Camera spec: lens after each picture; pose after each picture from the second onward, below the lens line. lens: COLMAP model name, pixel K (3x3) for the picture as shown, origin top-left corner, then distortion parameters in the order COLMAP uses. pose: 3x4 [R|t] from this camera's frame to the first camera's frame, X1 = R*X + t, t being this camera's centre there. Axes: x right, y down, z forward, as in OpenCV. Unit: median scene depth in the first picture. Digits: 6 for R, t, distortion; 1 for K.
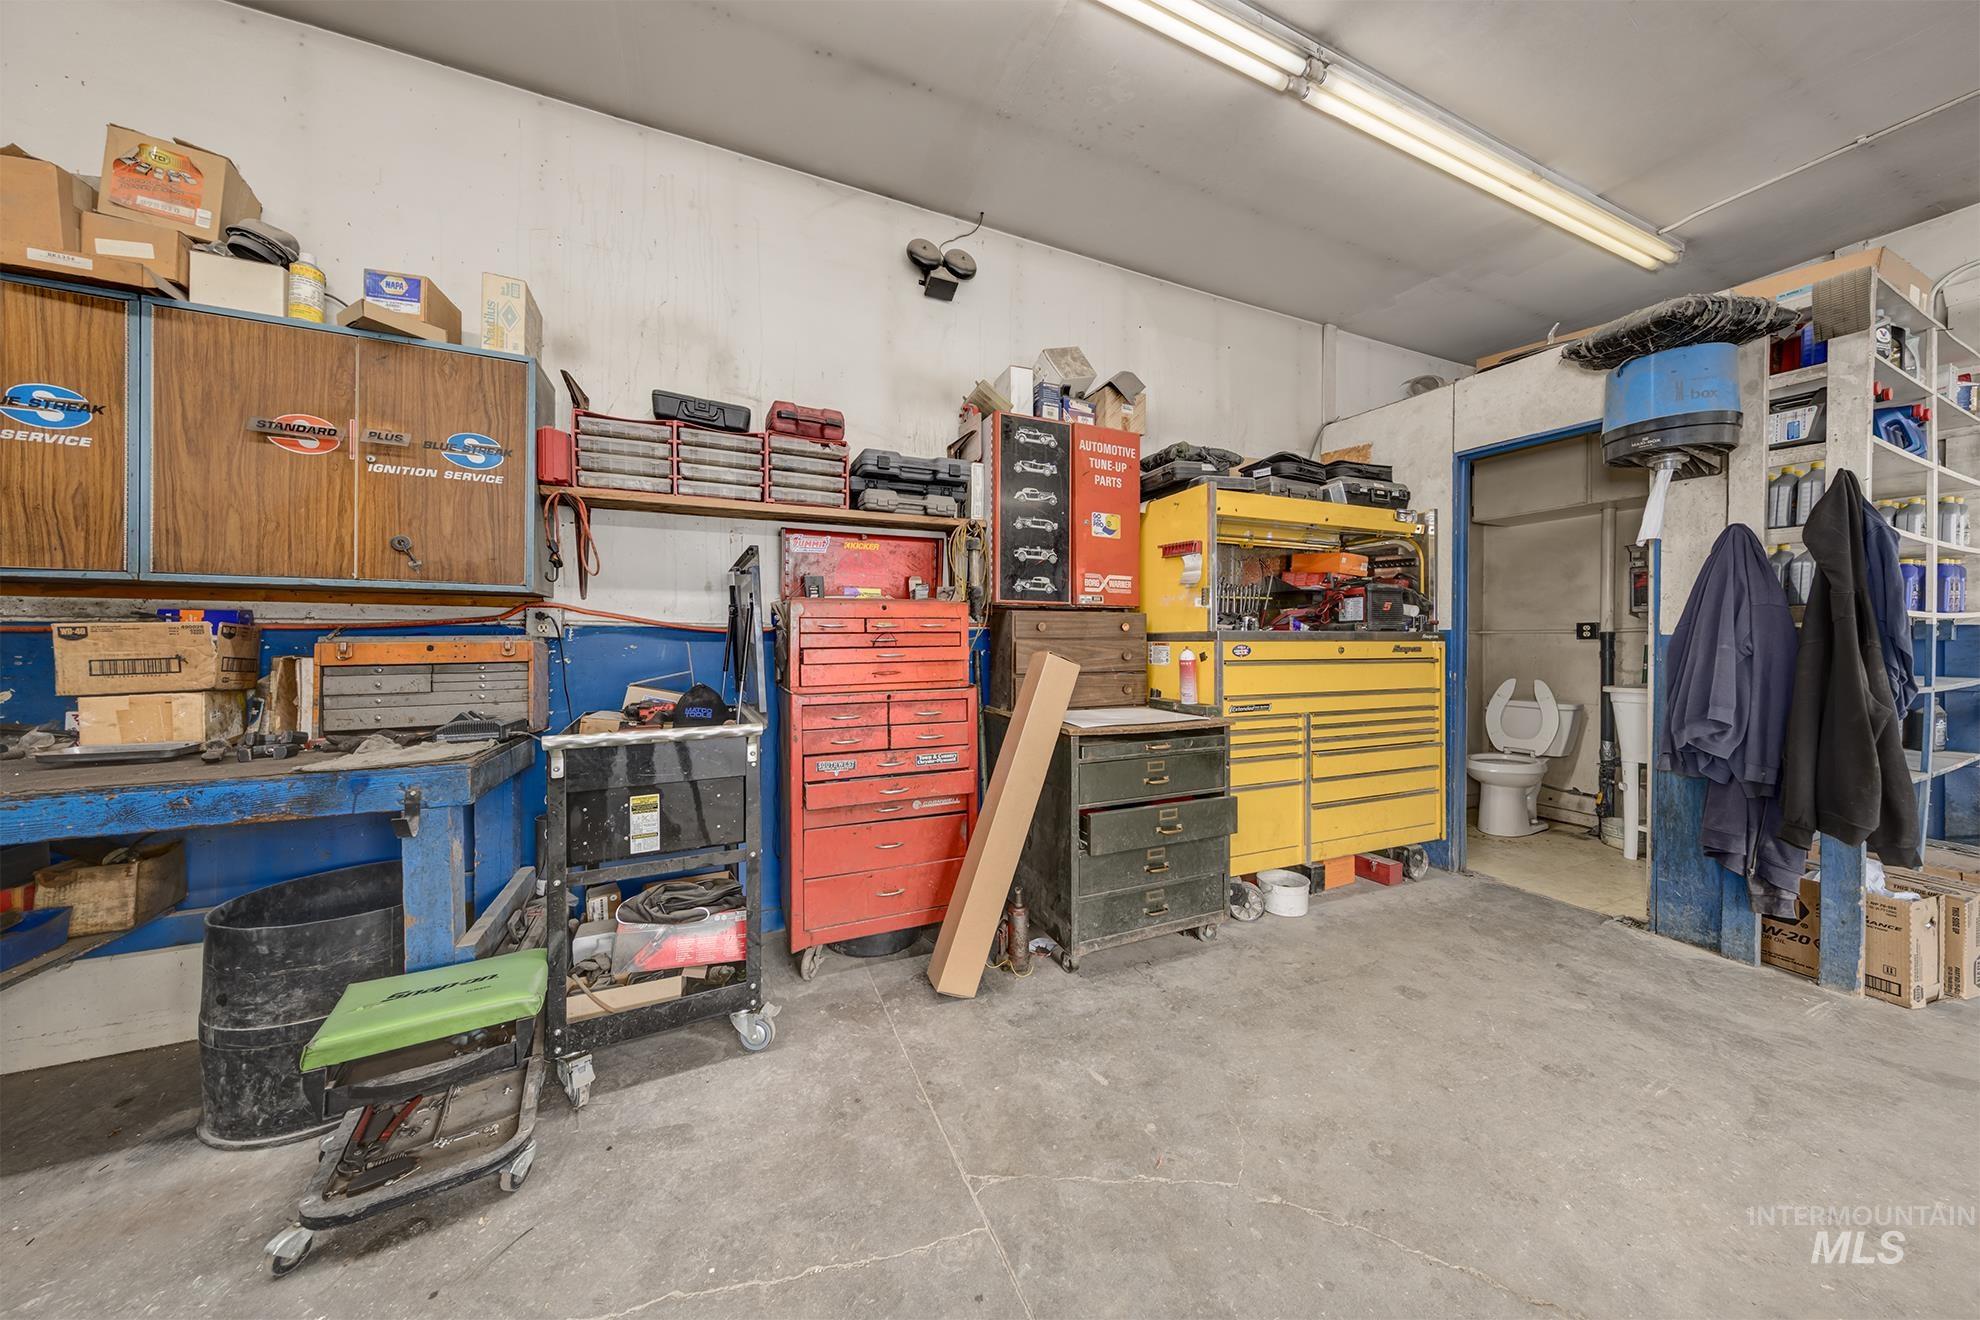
lens RADIAL K [[624.8, 0, 996.2], [0, 624.8, 642.0], [0, 0, 1]] dist [0.001223, 0.000032]
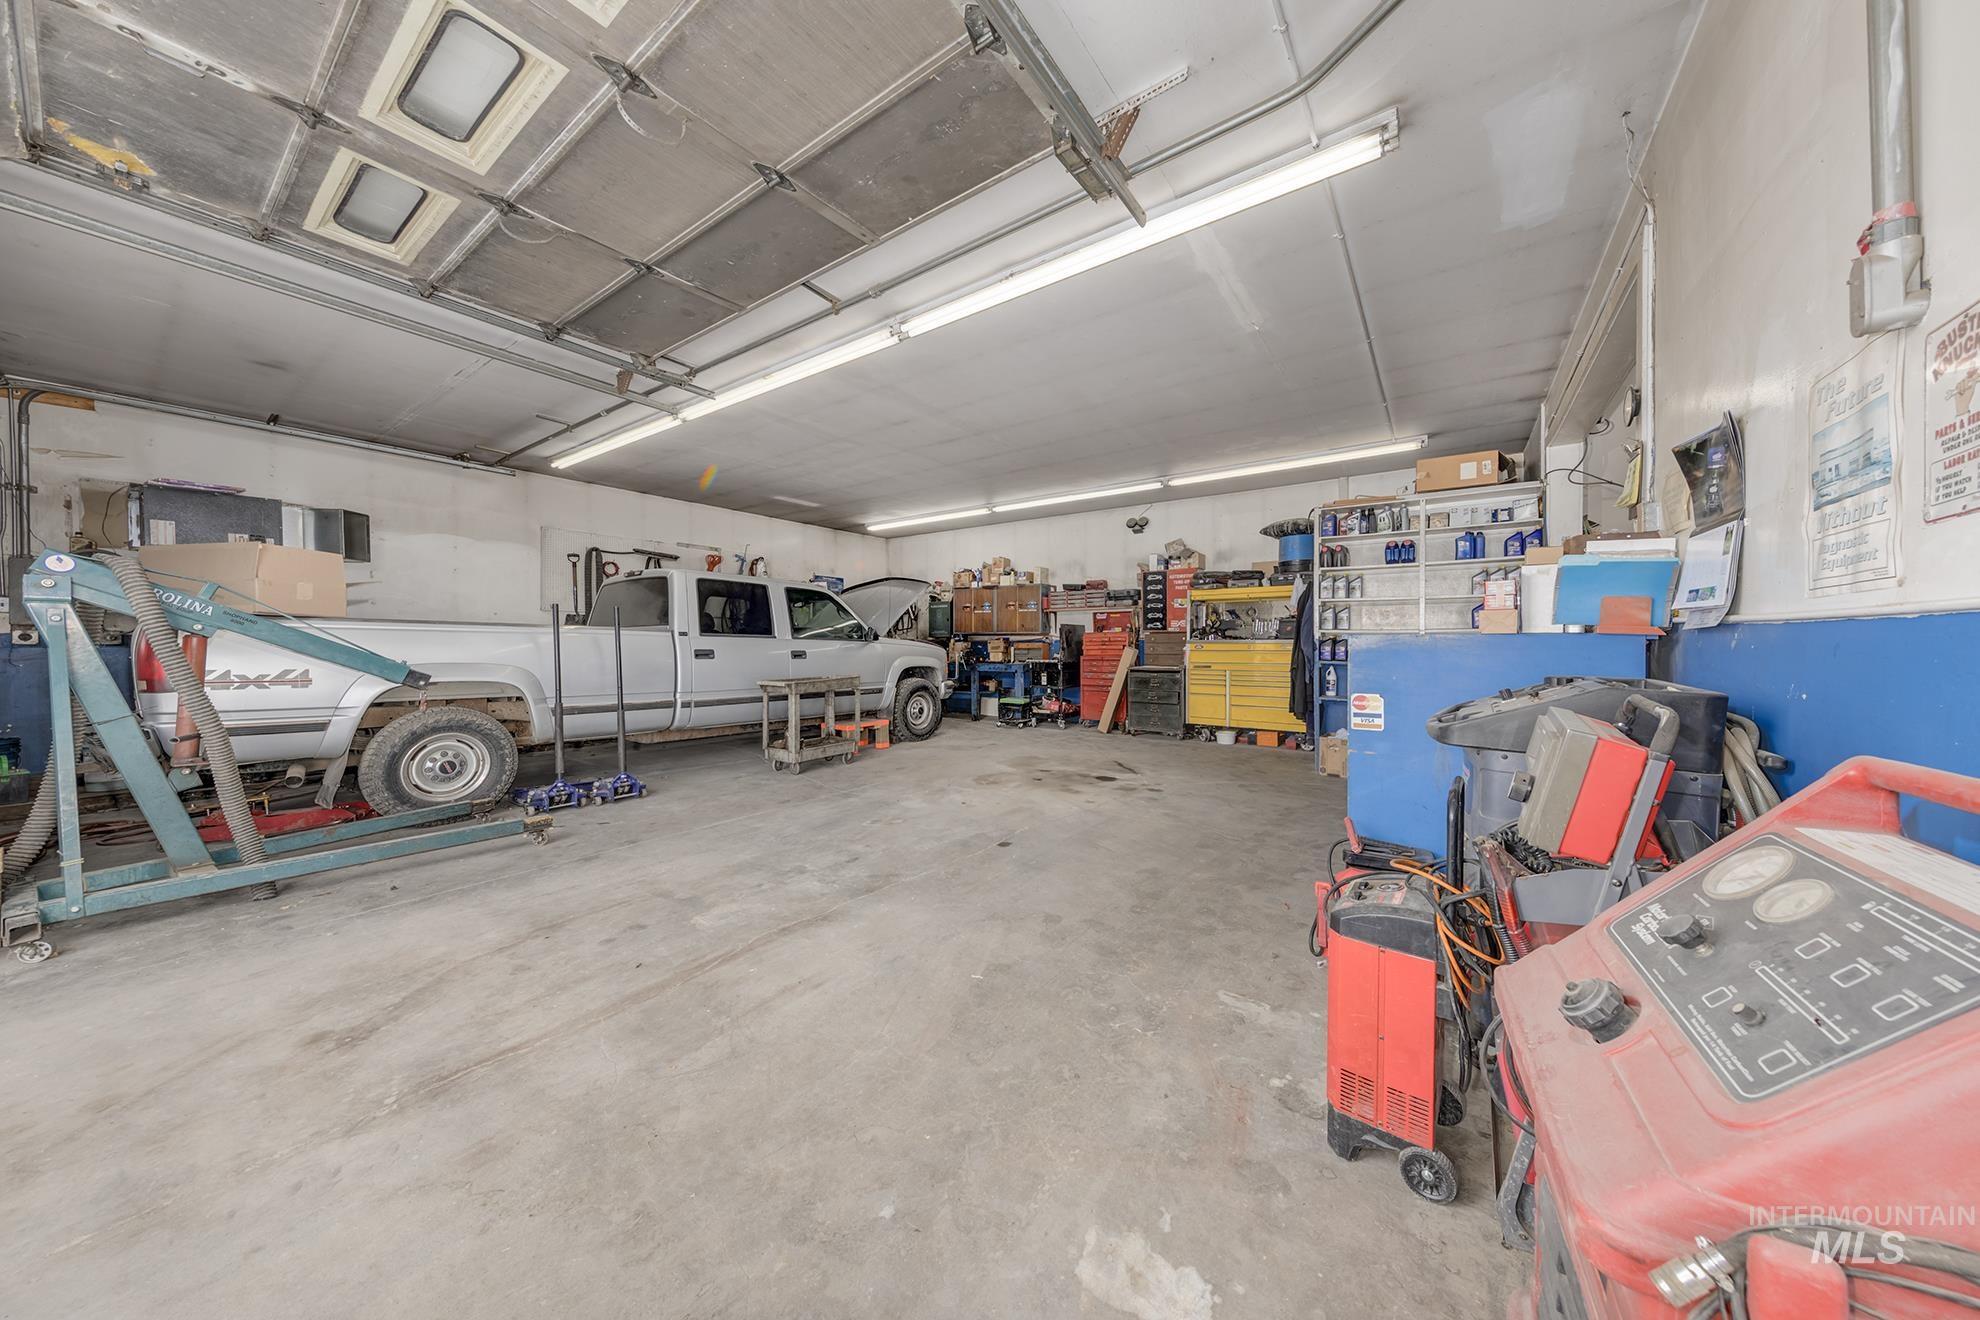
lens RADIAL K [[624.8, 0, 996.2], [0, 624.8, 642.0], [0, 0, 1]] dist [0.001223, 0.000032]
pose [[0.495337, 0.000317, -0.868701, 3.258344], [-0.003509, 0.999993, -0.001636, -0.003477], [0.868694, 0.003859, 0.495334, -1.659373]]
